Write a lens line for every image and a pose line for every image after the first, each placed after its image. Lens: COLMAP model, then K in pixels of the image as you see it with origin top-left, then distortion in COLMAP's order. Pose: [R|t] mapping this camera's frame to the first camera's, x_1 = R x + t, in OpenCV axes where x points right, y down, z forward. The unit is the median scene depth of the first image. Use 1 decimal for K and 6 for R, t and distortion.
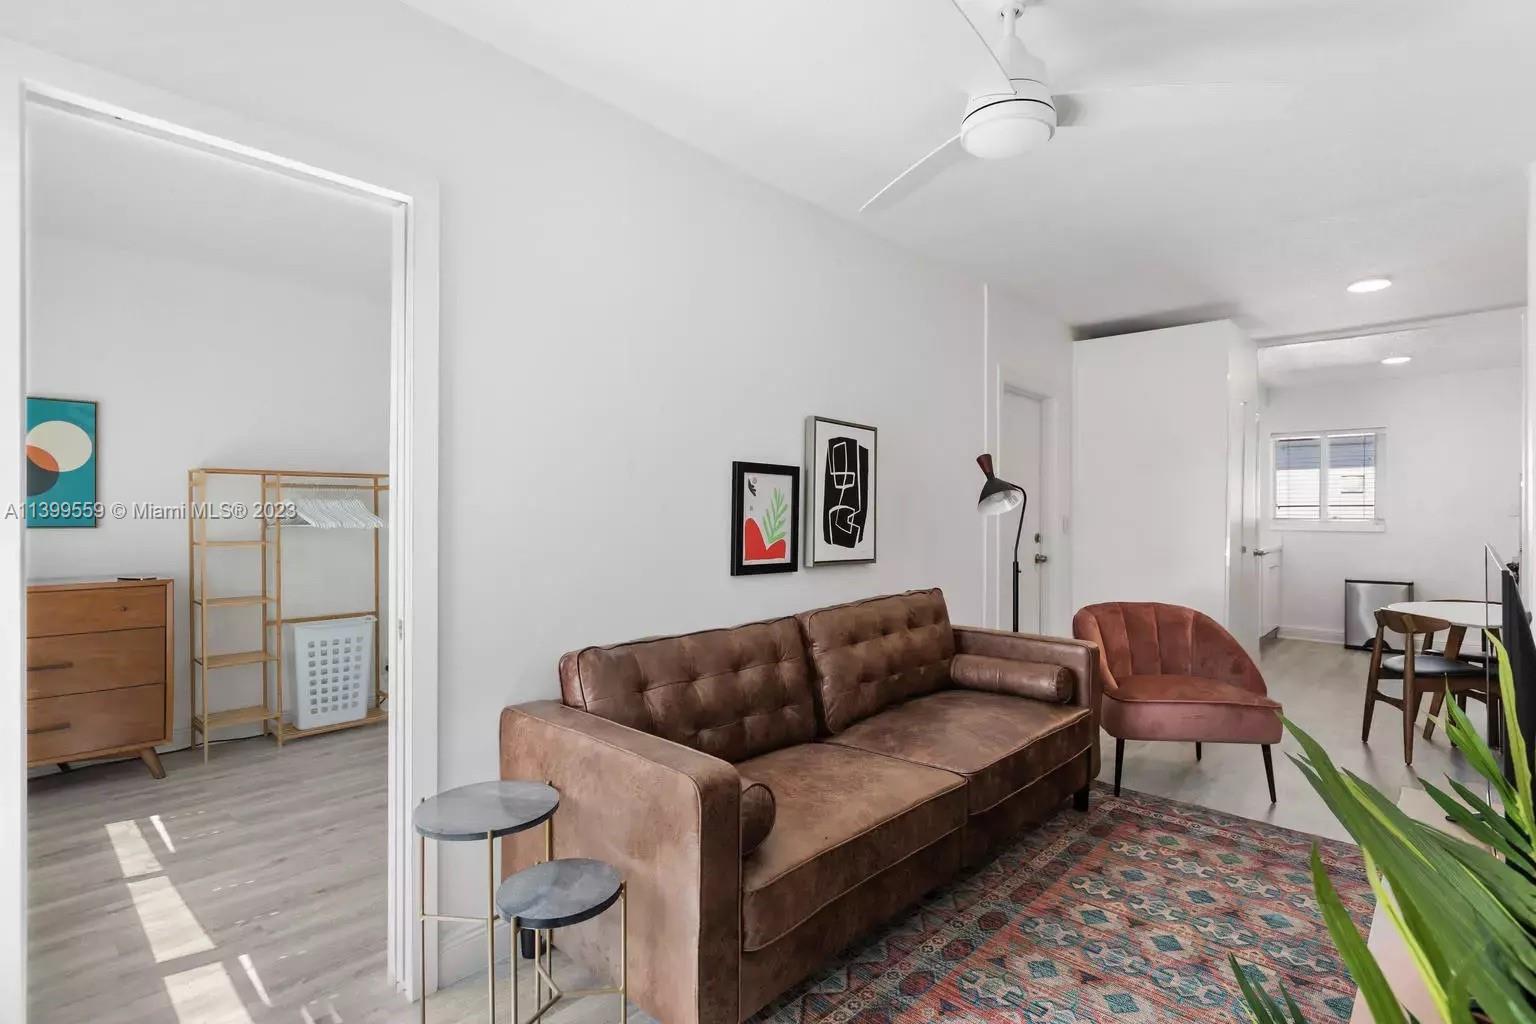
lens RADIAL K [[740.4, 0, 781.7], [0, 740.4, 513.9], [0, 0, 1]] dist [-0.005205, -0.002377]
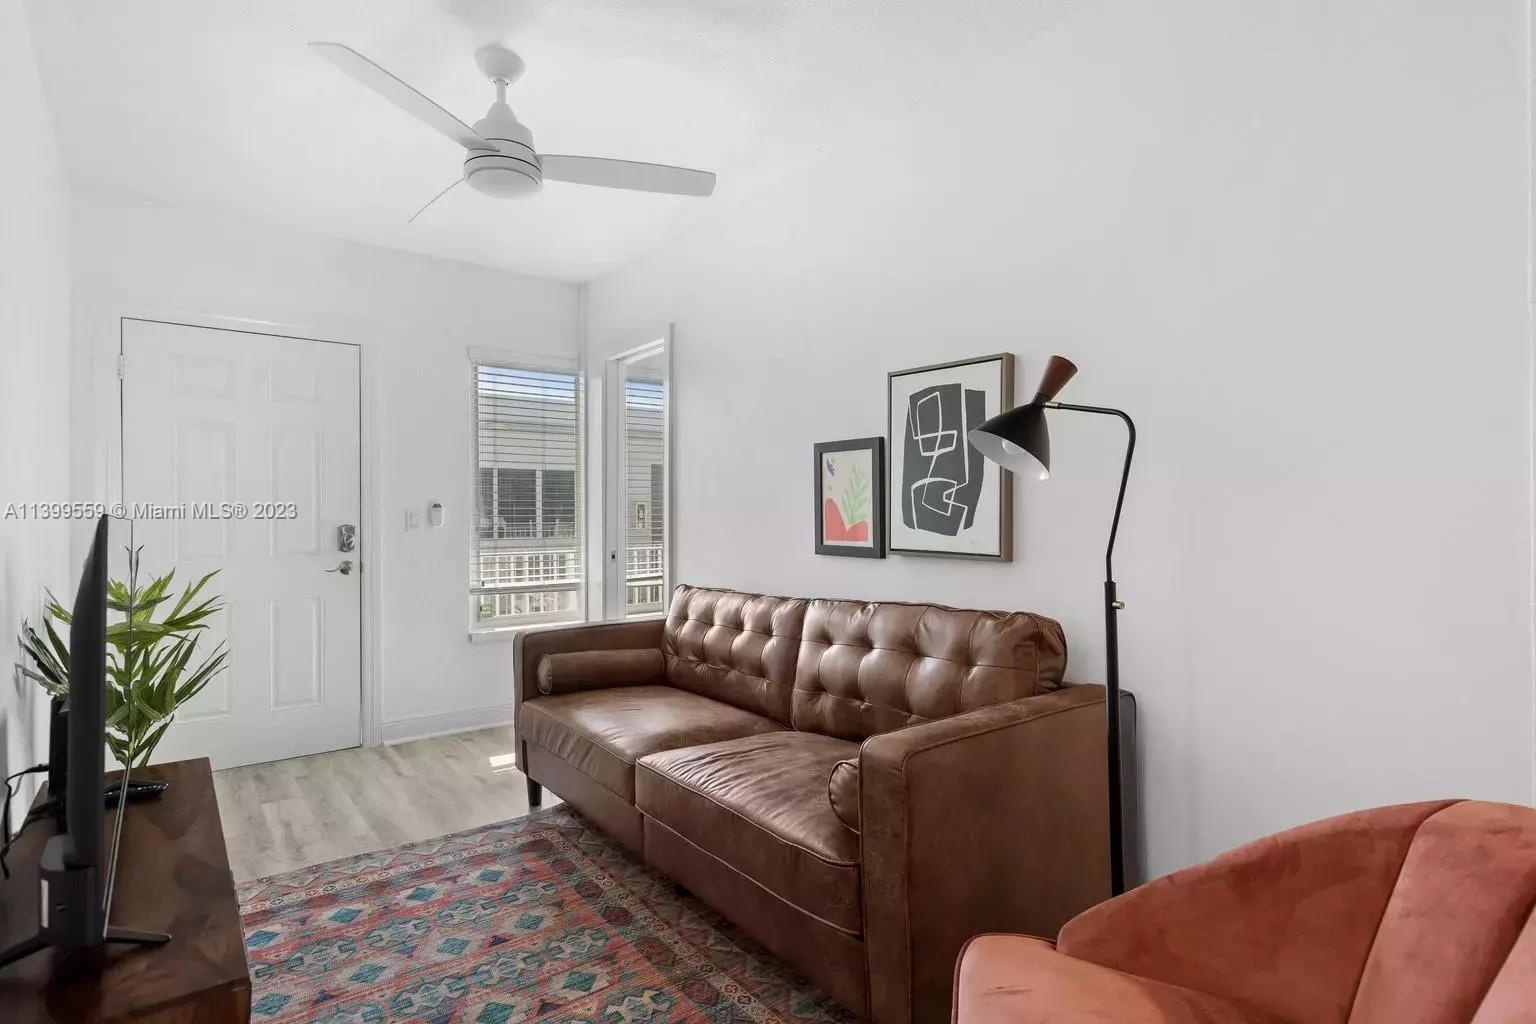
lens RADIAL K [[783.0, 0, 769.7], [0, 783.0, 509.2], [0, 0, 1]] dist [0.003434, 0.000375]
pose [[-0.166823, -0.010214, -0.985934, 0.861416], [0.004695, 0.999927, -0.011154, 0.027470], [0.985976, -0.006490, -0.166763, 0.938567]]
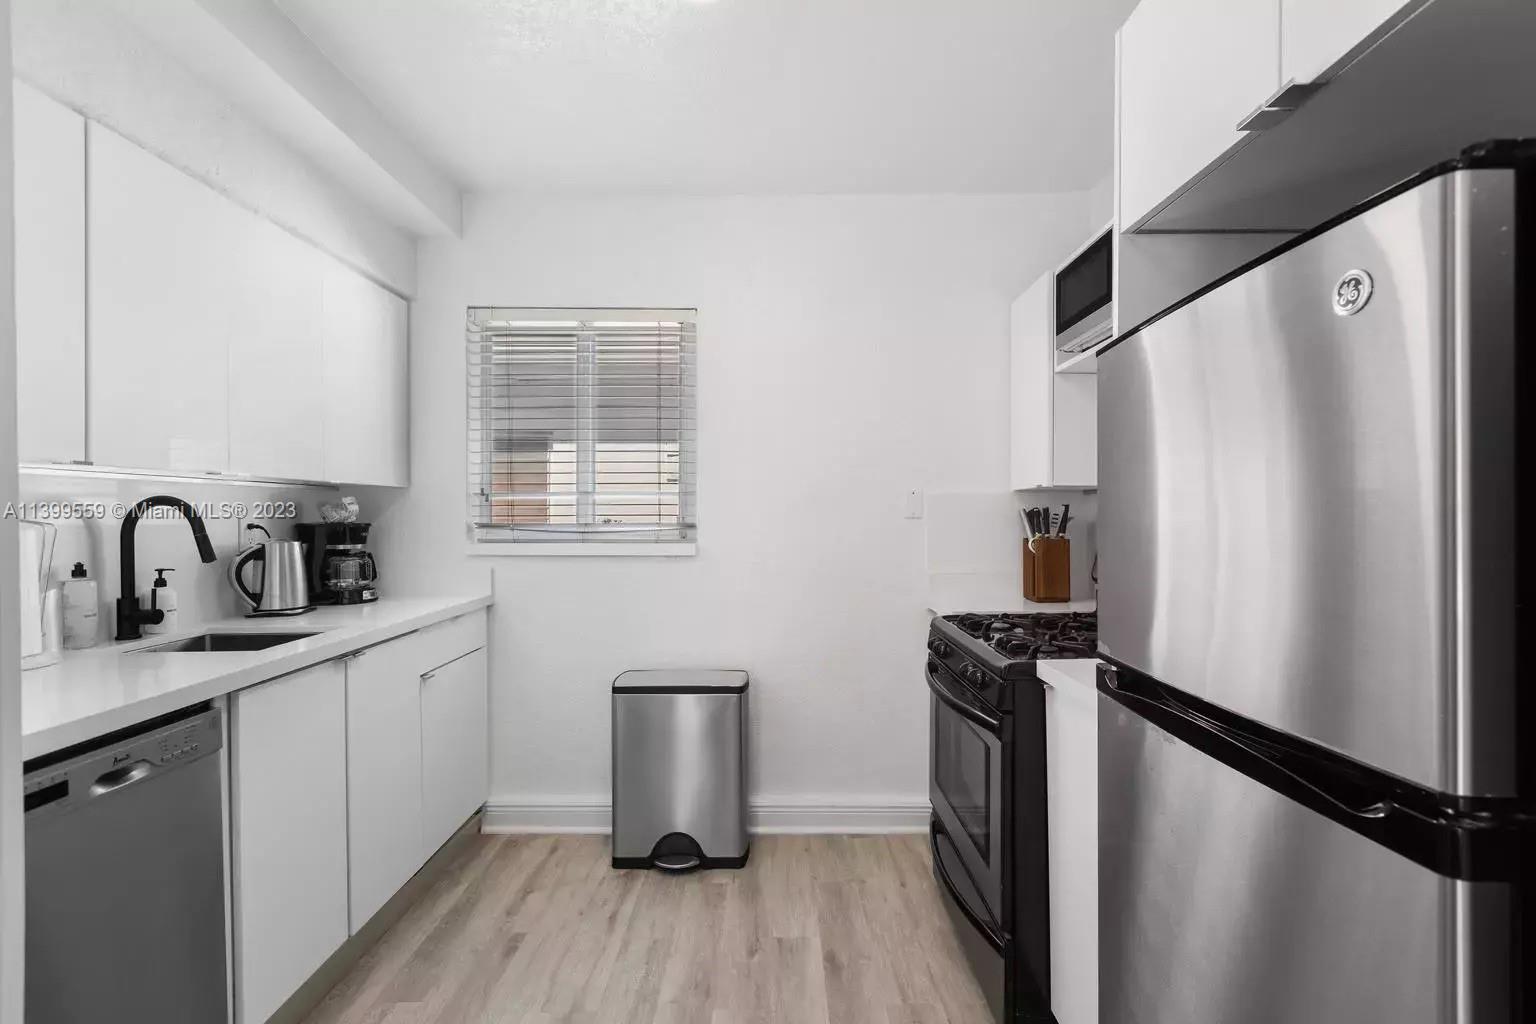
lens RADIAL K [[695.0, 0, 774.9], [0, 695.0, 518.4], [0, 0, 1]] dist [0.003801, 0.001176]
pose [[0.743334, -0.008981, 0.668860, 1.262745], [0.004391, 0.999954, 0.008547, -0.000655], [-0.668906, -0.003416, 0.743339, 1.453002]]
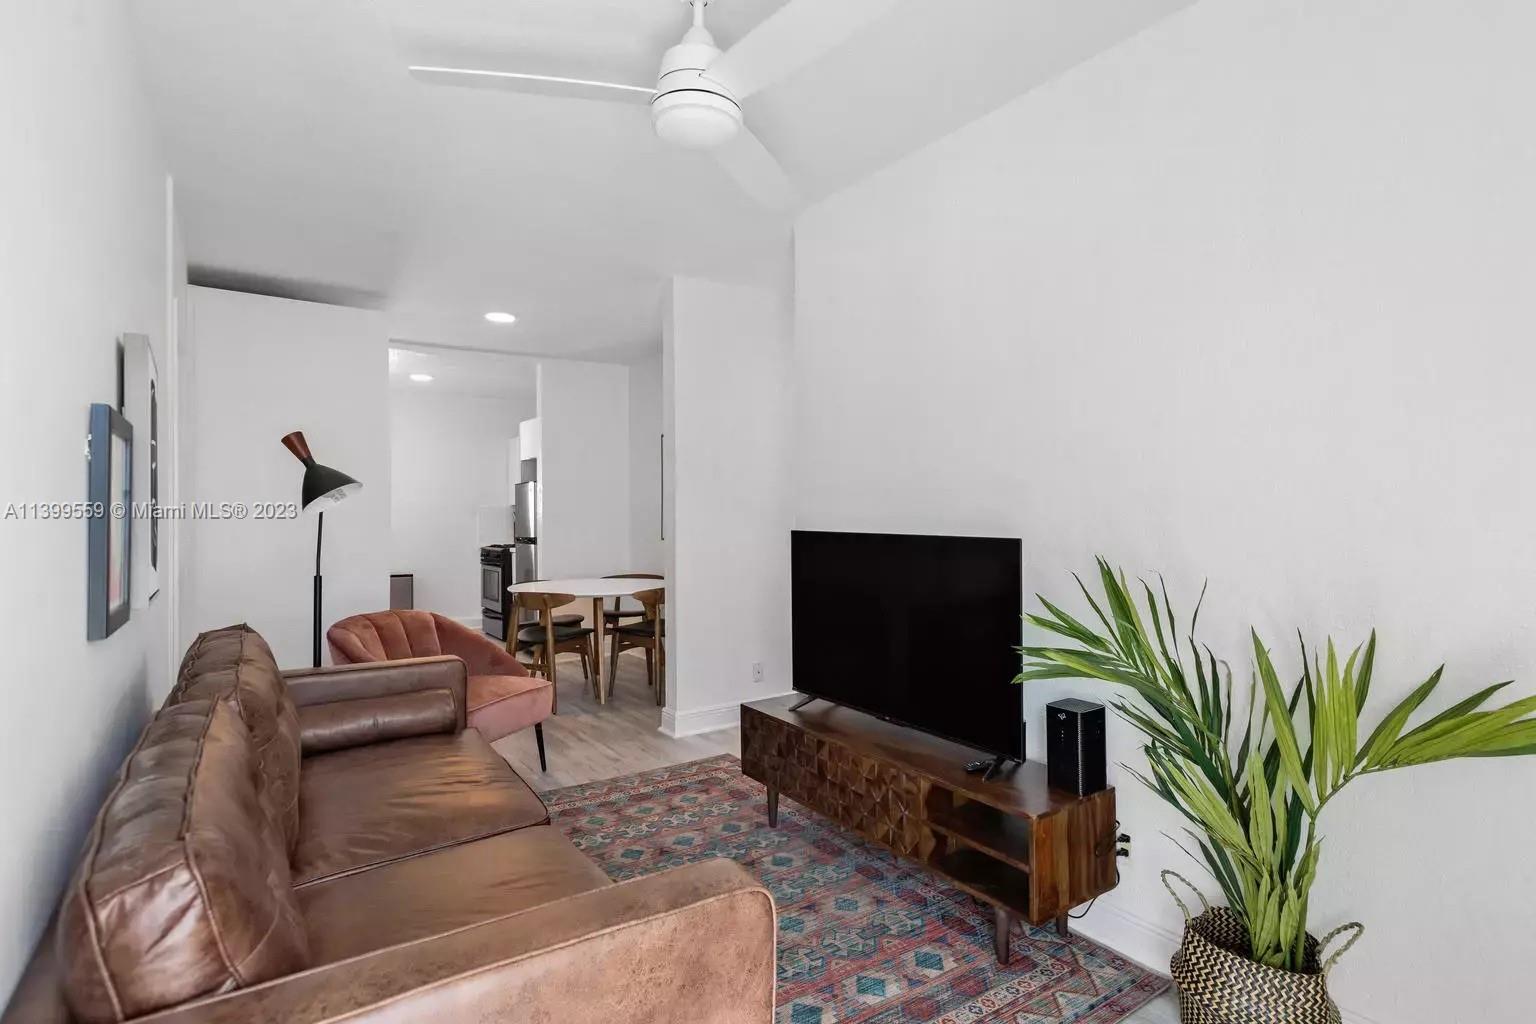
lens RADIAL K [[783.0, 0, 771.1], [0, 783.0, 506.9], [0, 0, 1]] dist [0.003434, 0.000375]
pose [[0.225262, 0.003341, 0.974292, -0.395778], [0.006603, 0.999966, -0.004956, 0.000330], [-0.974276, 0.007549, 0.225233, 0.381937]]
